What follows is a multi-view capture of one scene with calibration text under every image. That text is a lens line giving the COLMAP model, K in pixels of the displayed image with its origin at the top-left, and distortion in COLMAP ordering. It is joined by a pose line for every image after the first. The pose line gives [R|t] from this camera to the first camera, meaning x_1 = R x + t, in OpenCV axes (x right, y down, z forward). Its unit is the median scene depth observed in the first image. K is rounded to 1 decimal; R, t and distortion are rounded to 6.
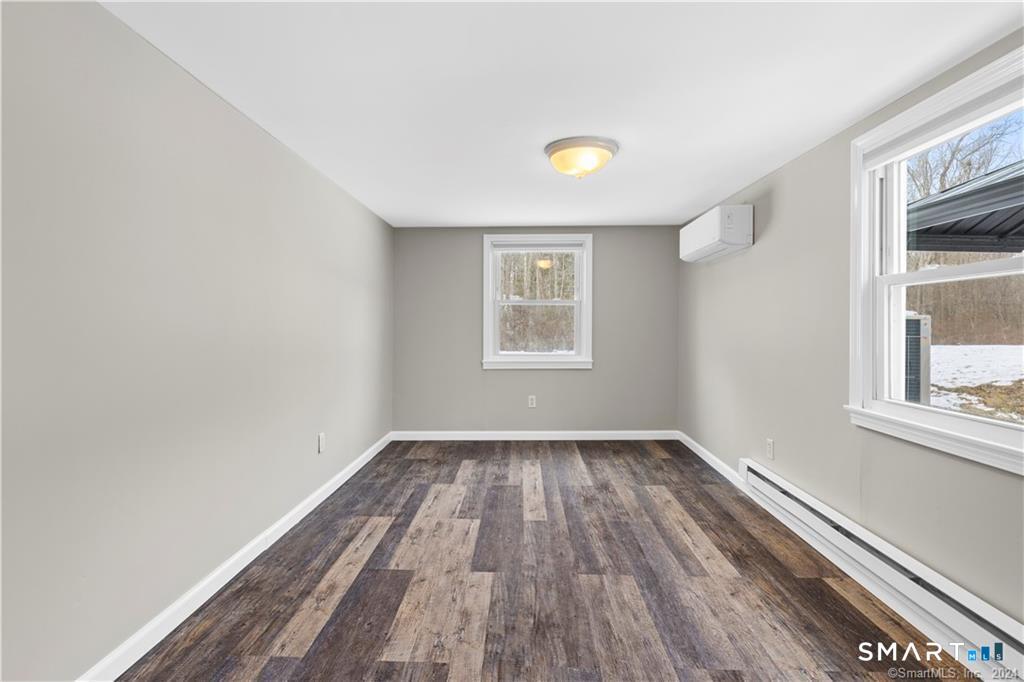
lens RADIAL K [[486.7, 0, 512.0], [0, 486.7, 341.0], [0, 0, 1]] dist [0.001146, -0.000226]
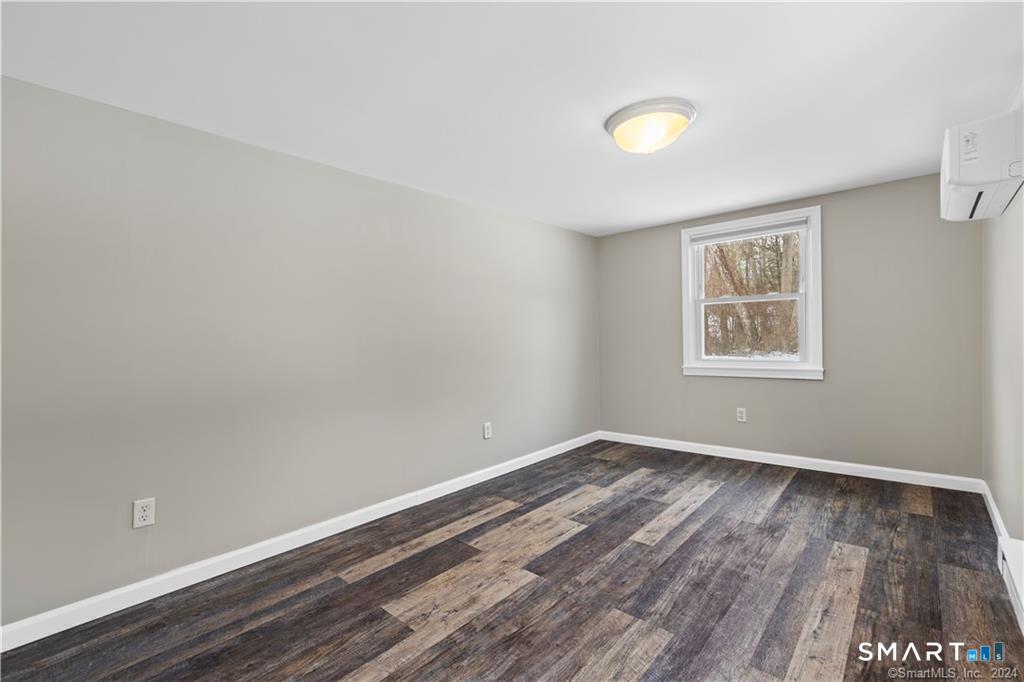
lens RADIAL K [[462.5, 0, 512.0], [0, 462.5, 341.0], [0, 0, 1]] dist [0.001363, -0.000418]
pose [[0.767747, -0.007572, -0.640709, 0.414340], [0.000708, 0.999940, -0.010970, 0.005251], [0.640753, 0.007968, 0.767706, 0.185559]]
